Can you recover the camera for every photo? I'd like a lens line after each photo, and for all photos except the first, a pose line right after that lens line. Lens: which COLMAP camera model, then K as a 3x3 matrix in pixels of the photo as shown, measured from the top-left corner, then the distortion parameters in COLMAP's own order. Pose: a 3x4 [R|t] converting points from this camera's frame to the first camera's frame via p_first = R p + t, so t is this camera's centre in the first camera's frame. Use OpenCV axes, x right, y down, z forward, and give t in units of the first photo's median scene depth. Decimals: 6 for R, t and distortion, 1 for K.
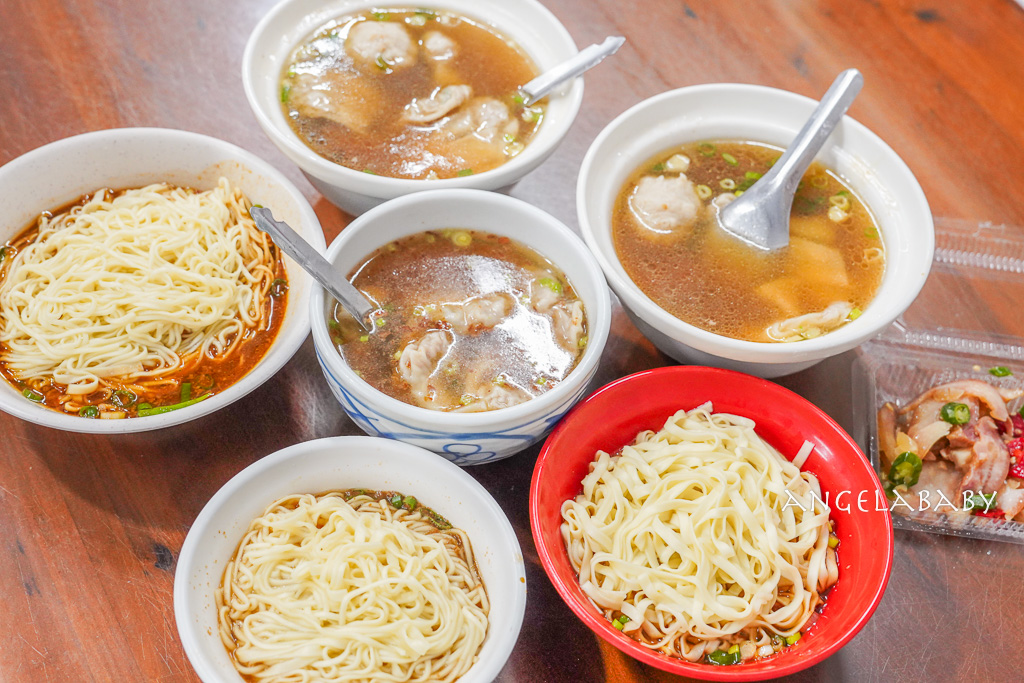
lens RADIAL K [[1506.0, 0, 507.3], [0, 1506.0, 344.3], [0, 0, 1]] dist [-0.038499, 0.000000]
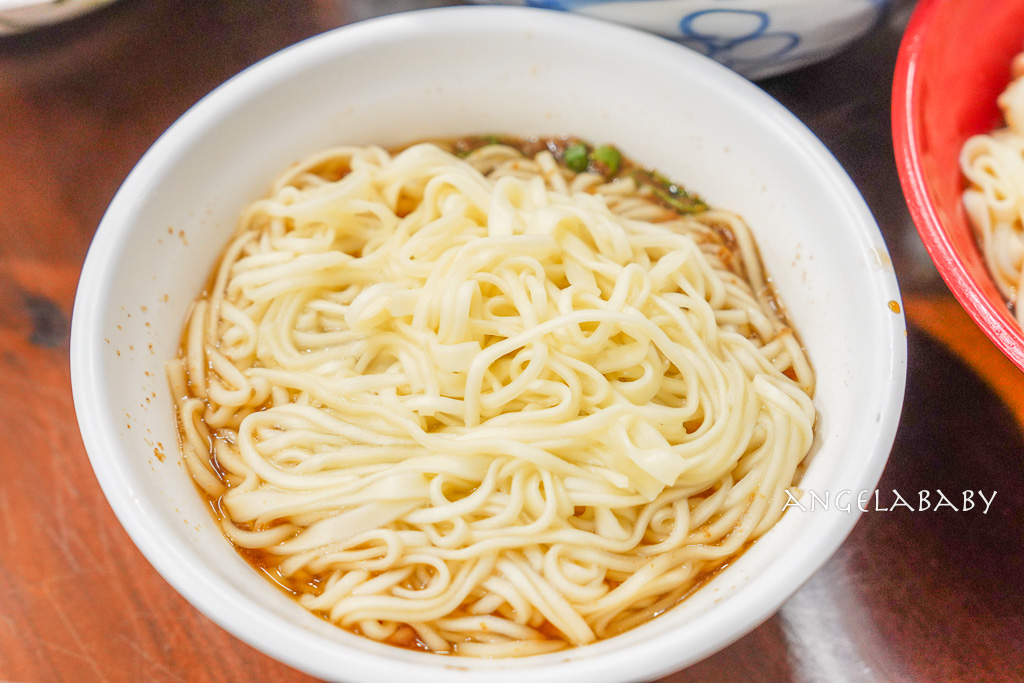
lens RADIAL K [[2511.0, 0, 513.2], [0, 2511.0, 344.5], [0, 0, 1]] dist [0.179674, 0.000000]
pose [[0.998130, -0.038082, -0.047807, -0.060822], [0.041634, 0.996265, 0.075651, 0.106015], [0.044747, -0.077500, 0.995988, 0.285878]]
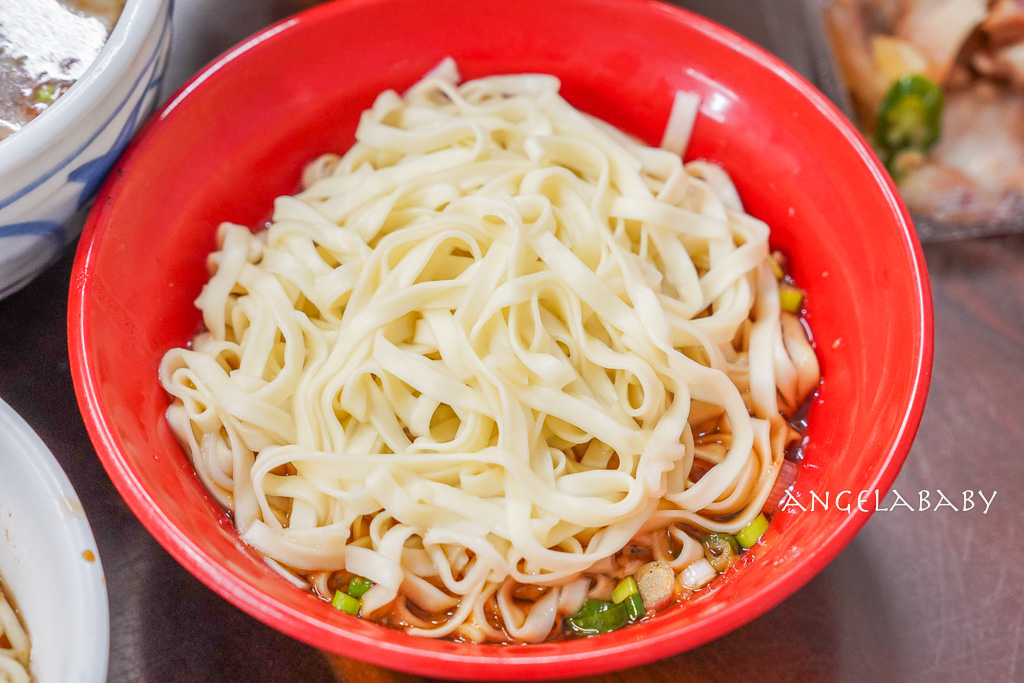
lens RADIAL K [[2511.0, 0, 511.5], [0, 2511.0, 338.6], [0, 0, 1]] dist [0.179674, 0.000000]
pose [[0.964728, -0.239939, 0.108304, 0.058904], [0.232383, 0.969501, 0.077880, 0.069825], [-0.123688, -0.049965, 0.991062, 0.295874]]
